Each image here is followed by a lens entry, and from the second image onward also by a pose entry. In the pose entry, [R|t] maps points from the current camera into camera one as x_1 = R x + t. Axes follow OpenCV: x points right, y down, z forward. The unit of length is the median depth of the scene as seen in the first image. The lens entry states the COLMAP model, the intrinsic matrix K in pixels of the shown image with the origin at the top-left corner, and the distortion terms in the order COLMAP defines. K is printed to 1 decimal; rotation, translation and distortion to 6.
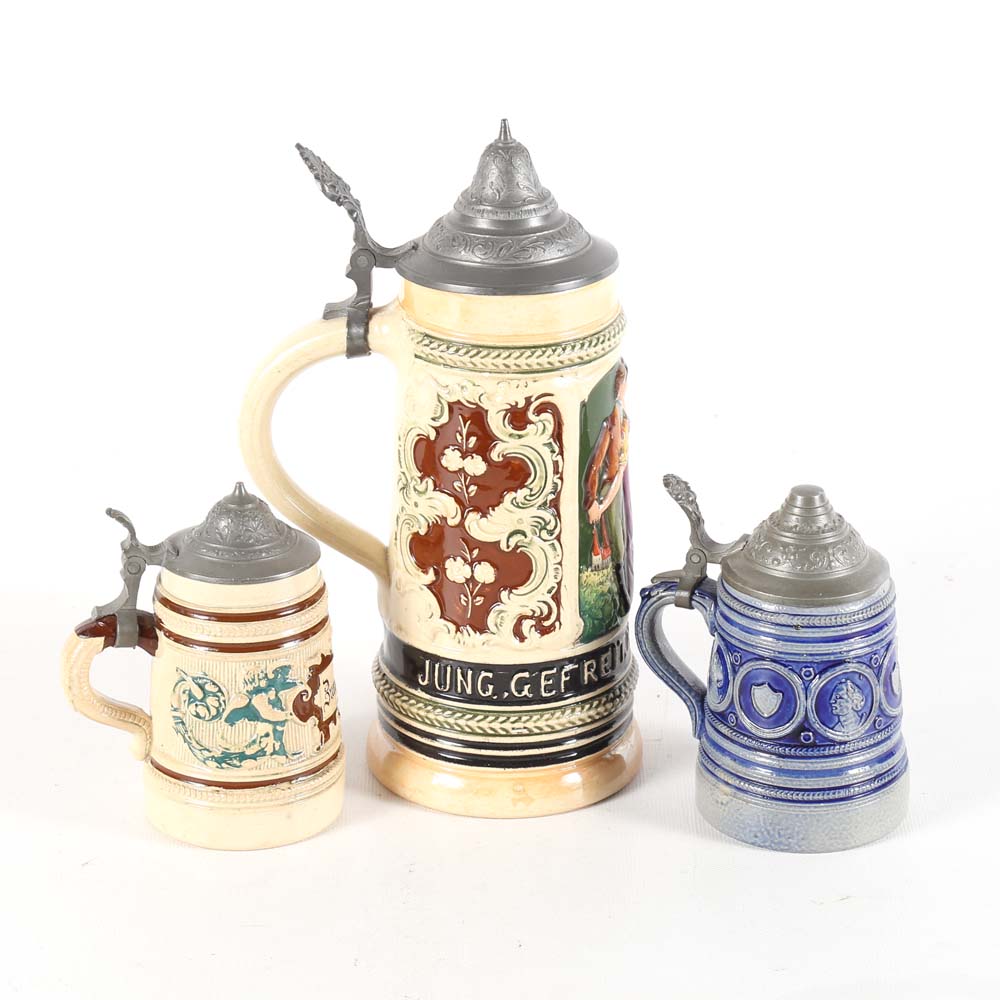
lens RADIAL K [[3152.4, 0, 500.2], [0, 3152.4, 502.3], [0, 0, 1]] dist [0.098338, 0.000000]
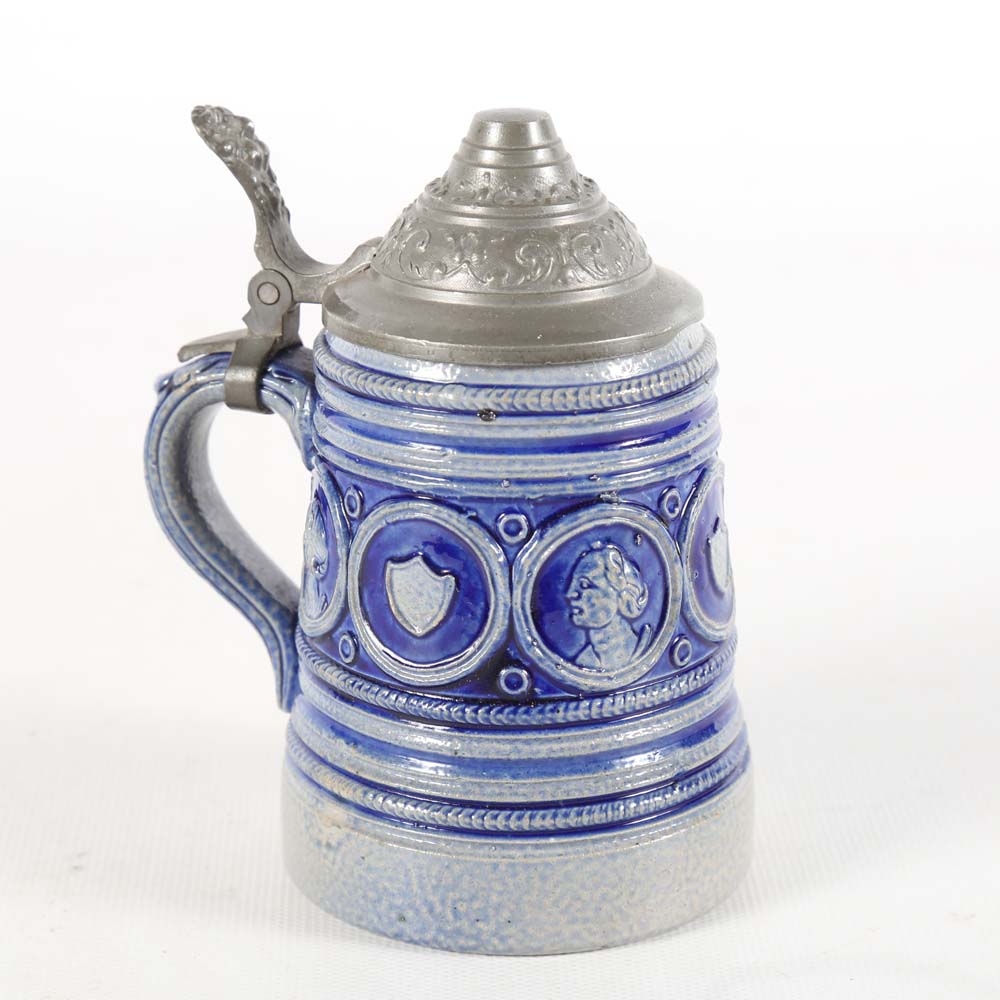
lens RADIAL K [[3704.8, 0, 496.5], [0, 3704.8, 508.8], [0, 0, 1]] dist [0.380521, 0.000000]
pose [[0.998208, -0.005564, 0.059580, 0.064833], [0.007473, 0.999465, -0.031855, 0.067101], [-0.059371, 0.032243, 0.997715, 0.496125]]
